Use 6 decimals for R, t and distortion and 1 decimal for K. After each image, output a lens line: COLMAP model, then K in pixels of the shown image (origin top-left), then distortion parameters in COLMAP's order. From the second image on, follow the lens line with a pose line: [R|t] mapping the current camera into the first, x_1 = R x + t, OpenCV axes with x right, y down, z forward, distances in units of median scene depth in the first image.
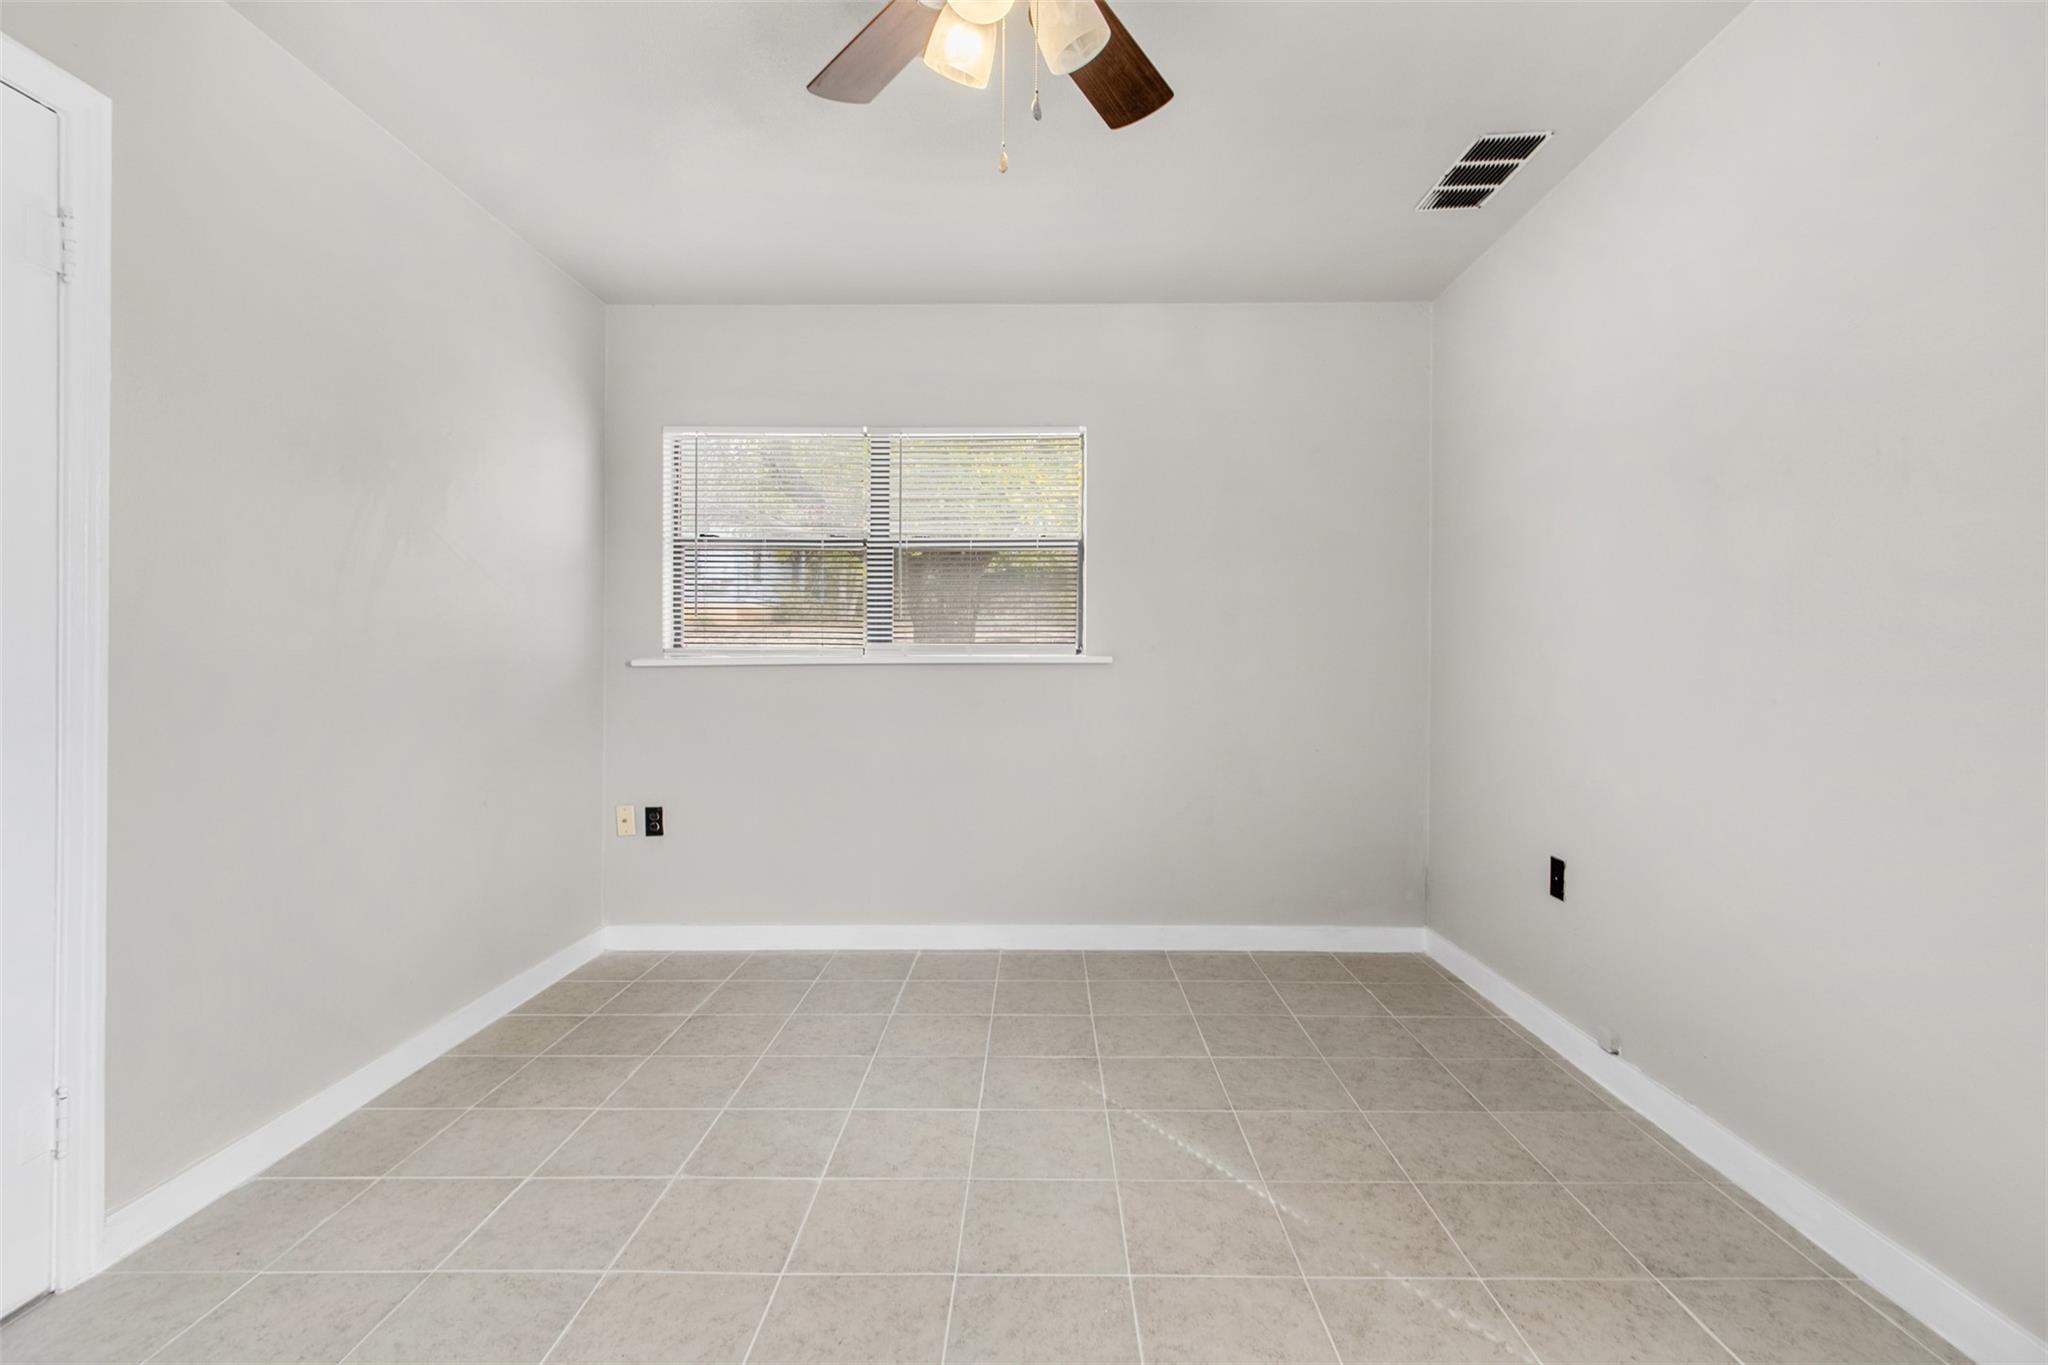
lens RADIAL K [[946.9, 0, 1024.8], [0, 946.9, 673.3], [0, 0, 1]] dist [0.007505, -0.000006]
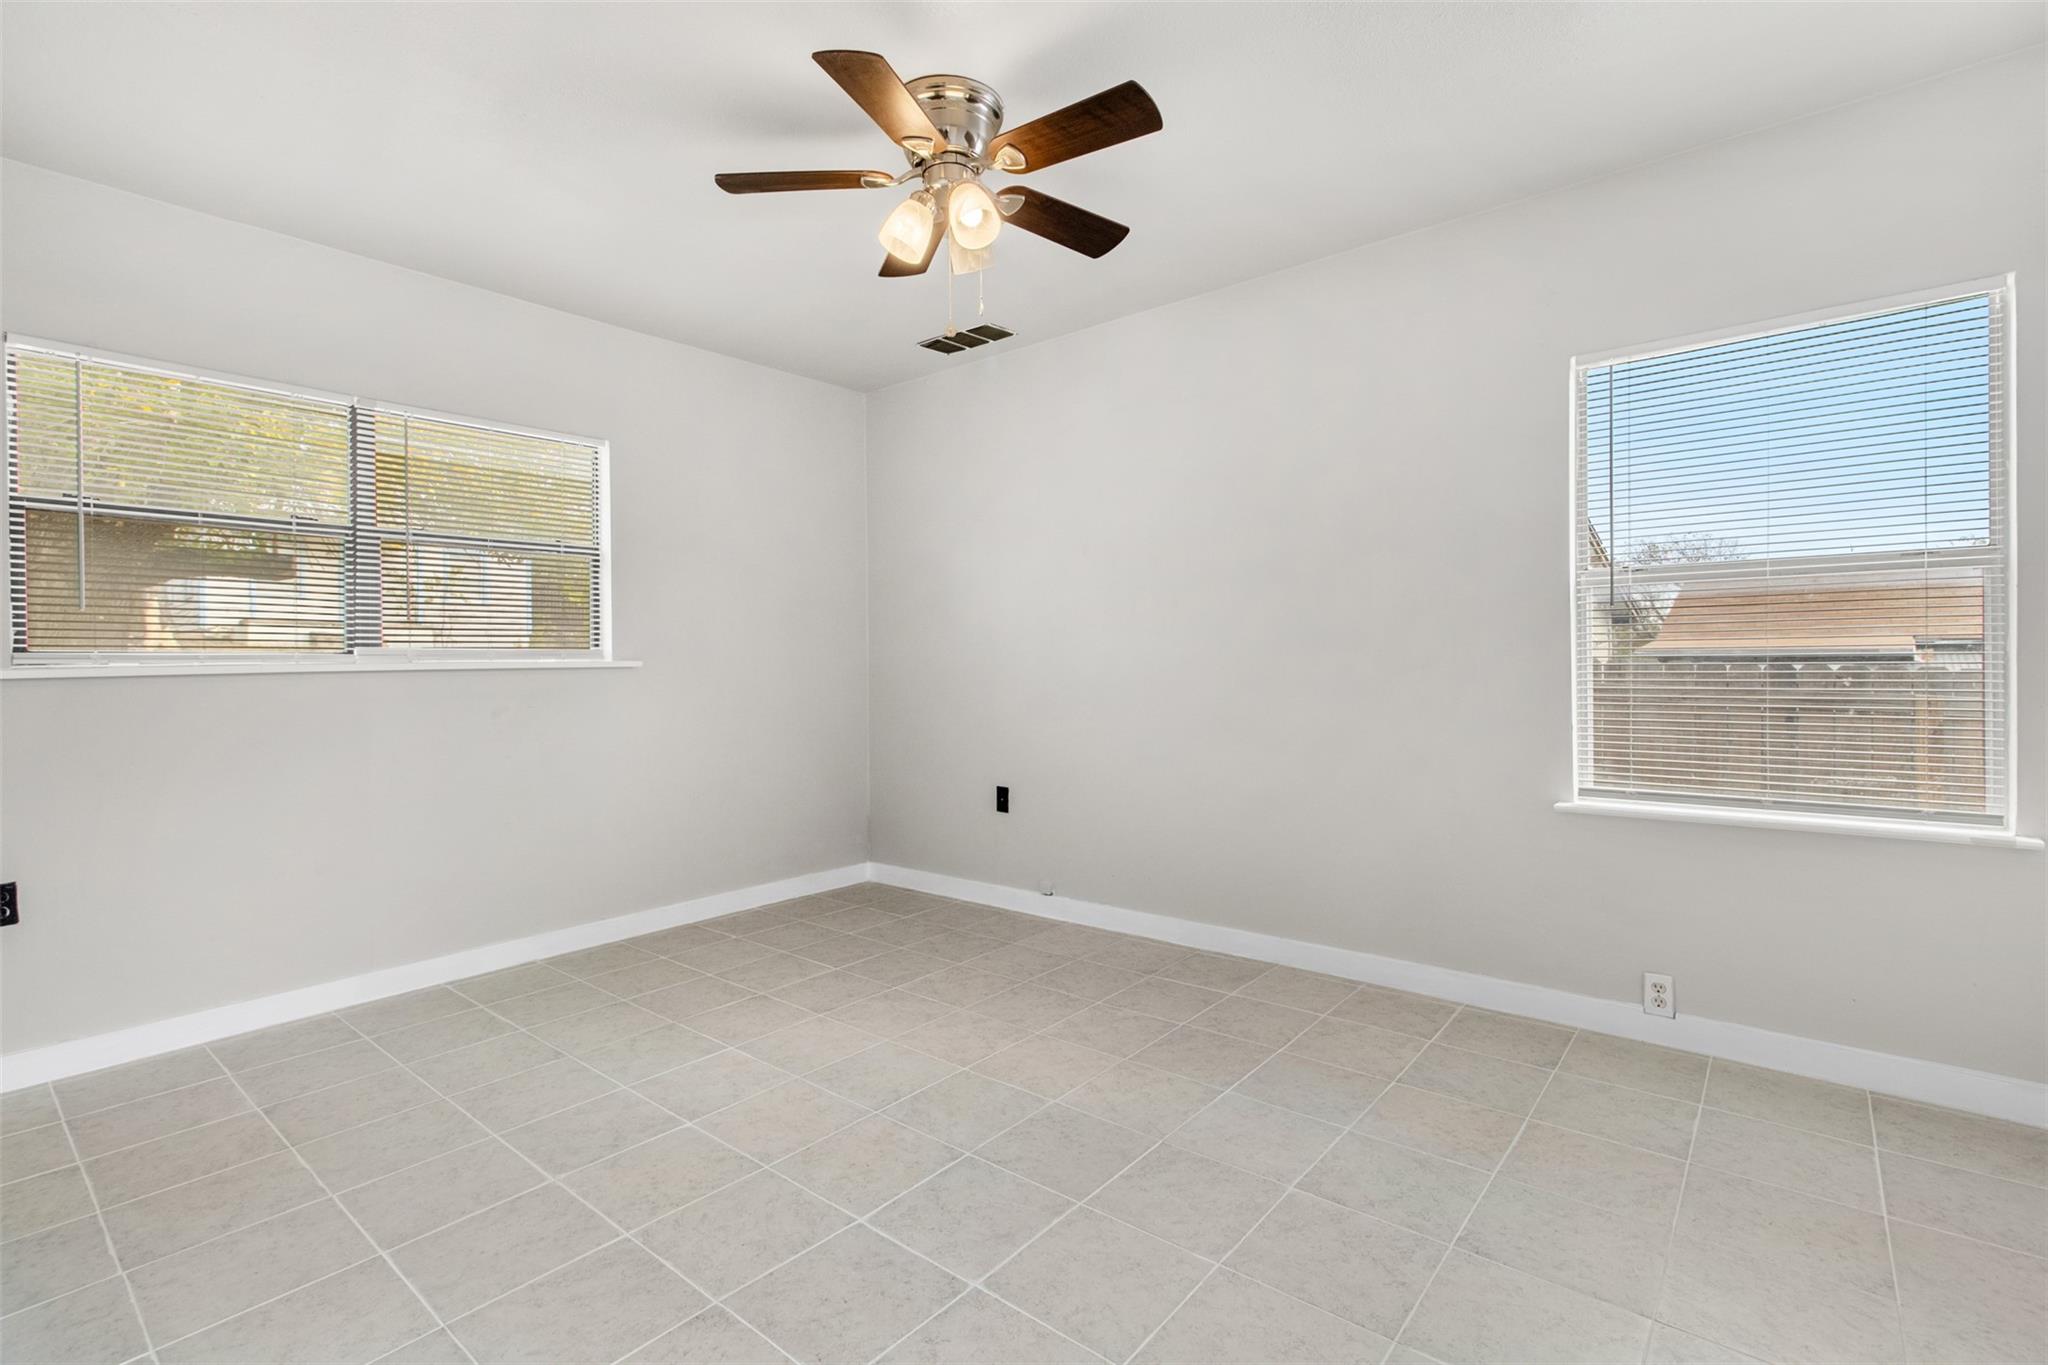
lens RADIAL K [[946.9, 0, 1019.5], [0, 946.9, 683.6], [0, 0, 1]] dist [0.007505, -0.000006]
pose [[0.632886, -0.024852, 0.773846, -0.622255], [0.021111, 0.999667, 0.014839, 0.001324], [-0.773957, 0.006945, 0.633200, -0.015626]]
